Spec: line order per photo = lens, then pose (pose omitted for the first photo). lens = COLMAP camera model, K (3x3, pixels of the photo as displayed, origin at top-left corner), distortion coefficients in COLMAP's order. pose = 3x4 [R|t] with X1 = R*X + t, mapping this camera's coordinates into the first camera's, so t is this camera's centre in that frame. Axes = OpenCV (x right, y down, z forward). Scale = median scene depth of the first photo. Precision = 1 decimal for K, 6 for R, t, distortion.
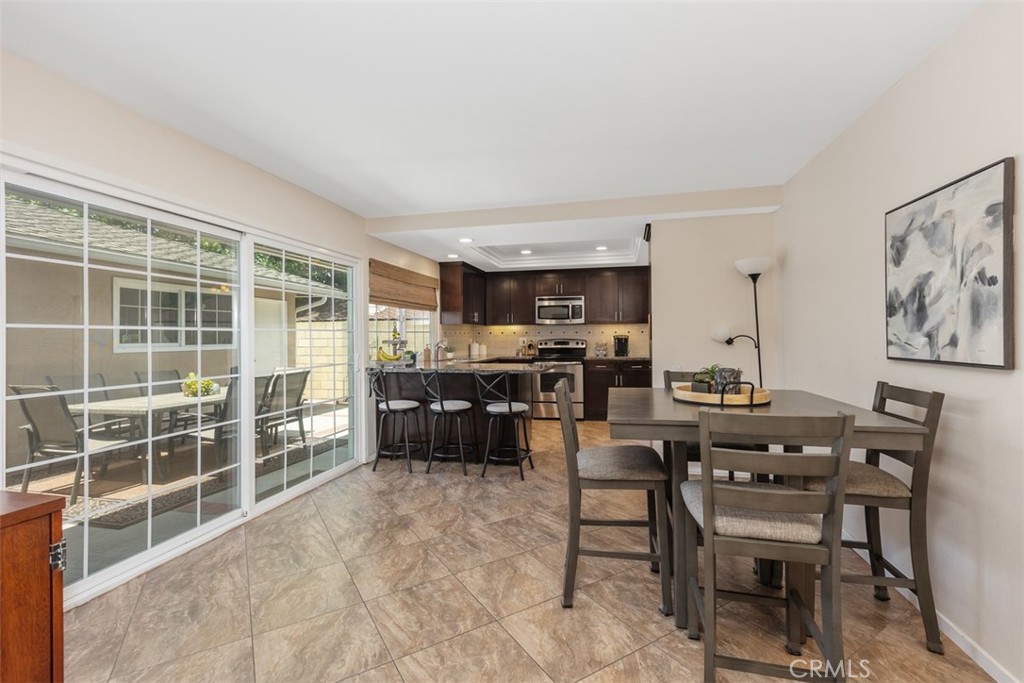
lens RADIAL K [[457.5, 0, 515.0], [0, 457.5, 336.0], [0, 0, 1]] dist [0.000985, 0.000541]
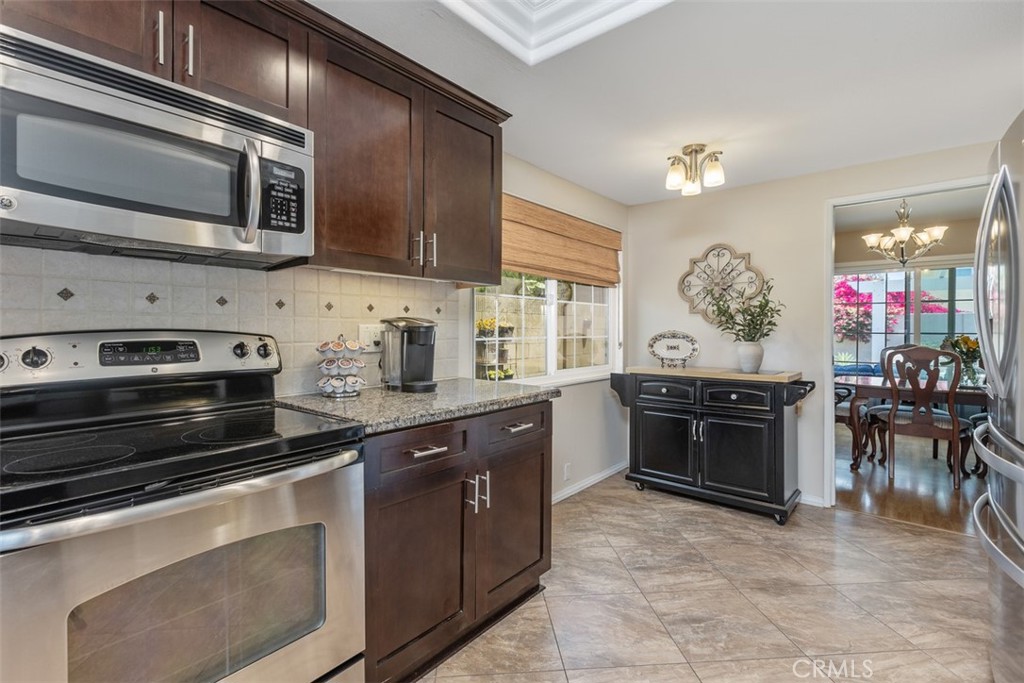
lens RADIAL K [[457.5, 0, 493.5], [0, 457.5, 324.7], [0, 0, 1]] dist [0.000985, 0.000541]
pose [[0.475500, 0.015308, 0.879583, 0.004169], [-0.007909, 0.999883, -0.013126, 0.013891], [-0.879680, -0.000716, 0.475565, 1.918005]]
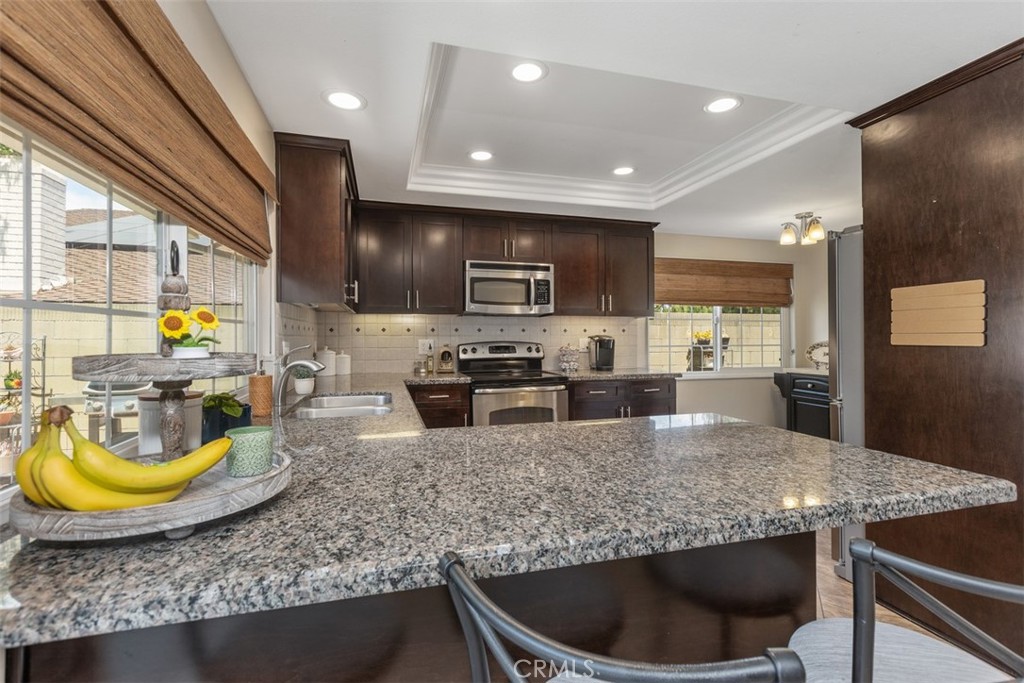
lens RADIAL K [[457.5, 0, 512.7], [0, 457.5, 337.7], [0, 0, 1]] dist [0.000985, 0.000541]
pose [[0.873605, 0.003702, 0.486622, -0.376480], [-0.004307, 0.999991, 0.000124, 0.003993], [-0.486617, -0.002204, 0.873613, 1.260654]]
